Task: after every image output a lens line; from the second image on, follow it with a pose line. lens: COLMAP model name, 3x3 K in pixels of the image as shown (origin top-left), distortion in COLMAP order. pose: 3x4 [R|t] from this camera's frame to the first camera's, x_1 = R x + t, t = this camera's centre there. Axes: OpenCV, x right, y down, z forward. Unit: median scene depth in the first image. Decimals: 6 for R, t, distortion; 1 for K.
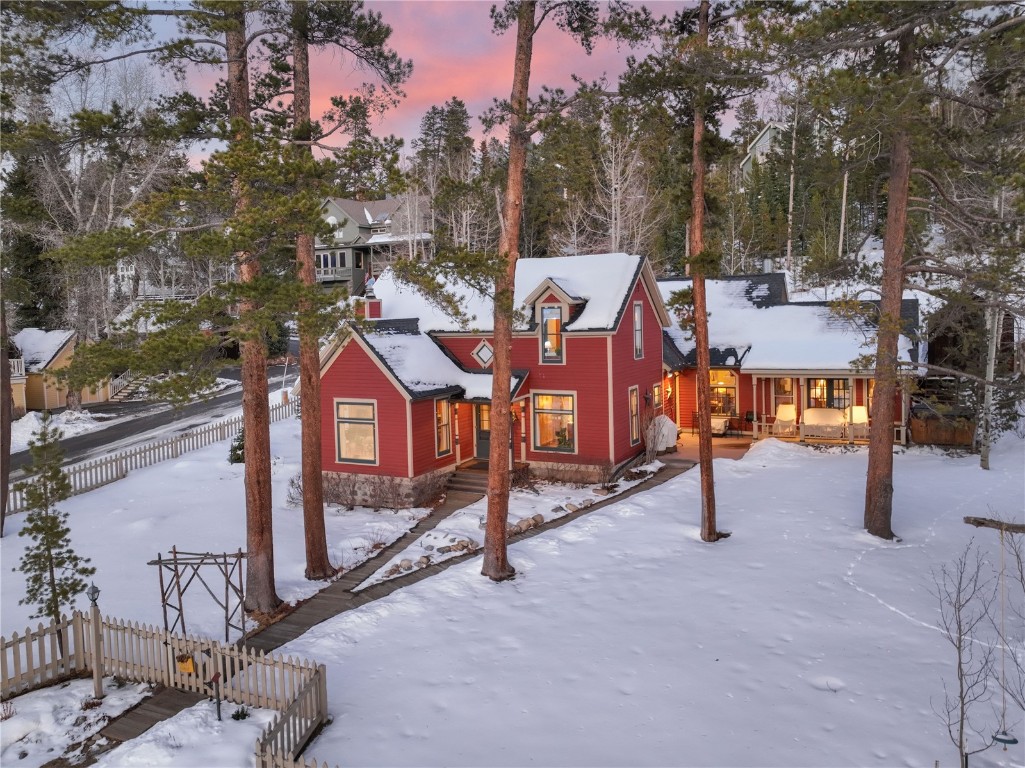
lens RADIAL K [[718.2, 0, 512.5], [0, 718.2, 384.0], [0, 0, 1]] dist [0.001926, 0.000525]
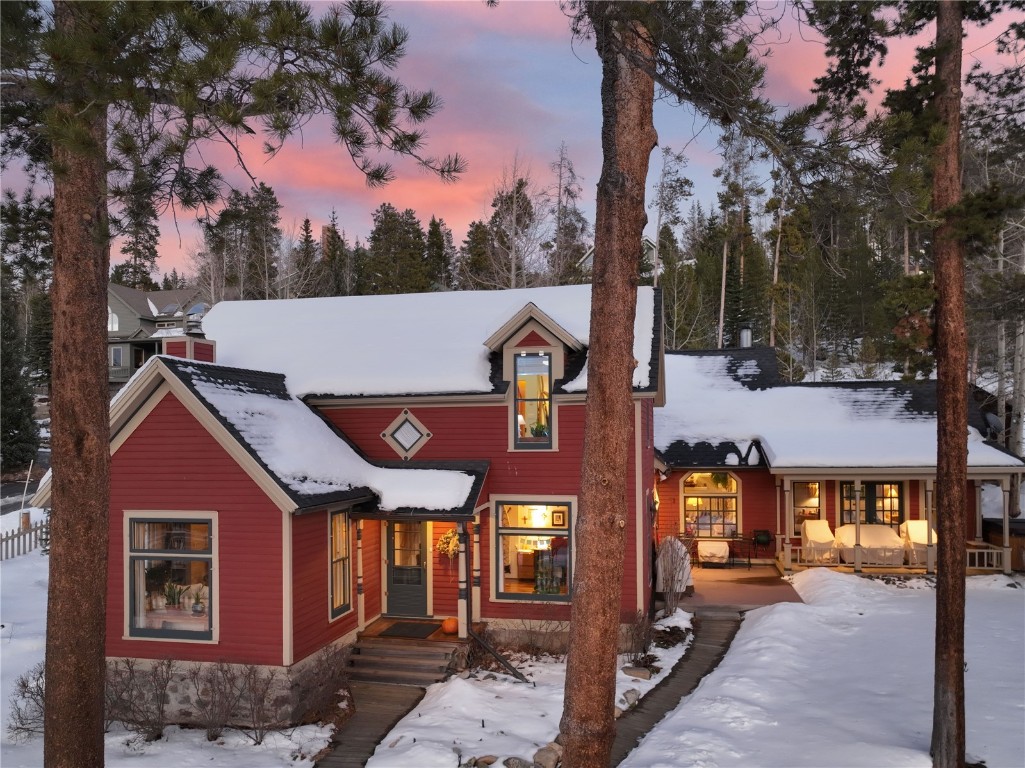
lens RADIAL K [[767.8, 0, 512.7], [0, 767.8, 450.2], [0, 0, 1]] dist [-0.010604, 0.026603]
pose [[0.968504, 0.013623, 0.248623, -0.114195], [0.006236, 0.996862, -0.078913, 0.020921], [-0.248918, 0.077978, 0.965380, 0.390470]]
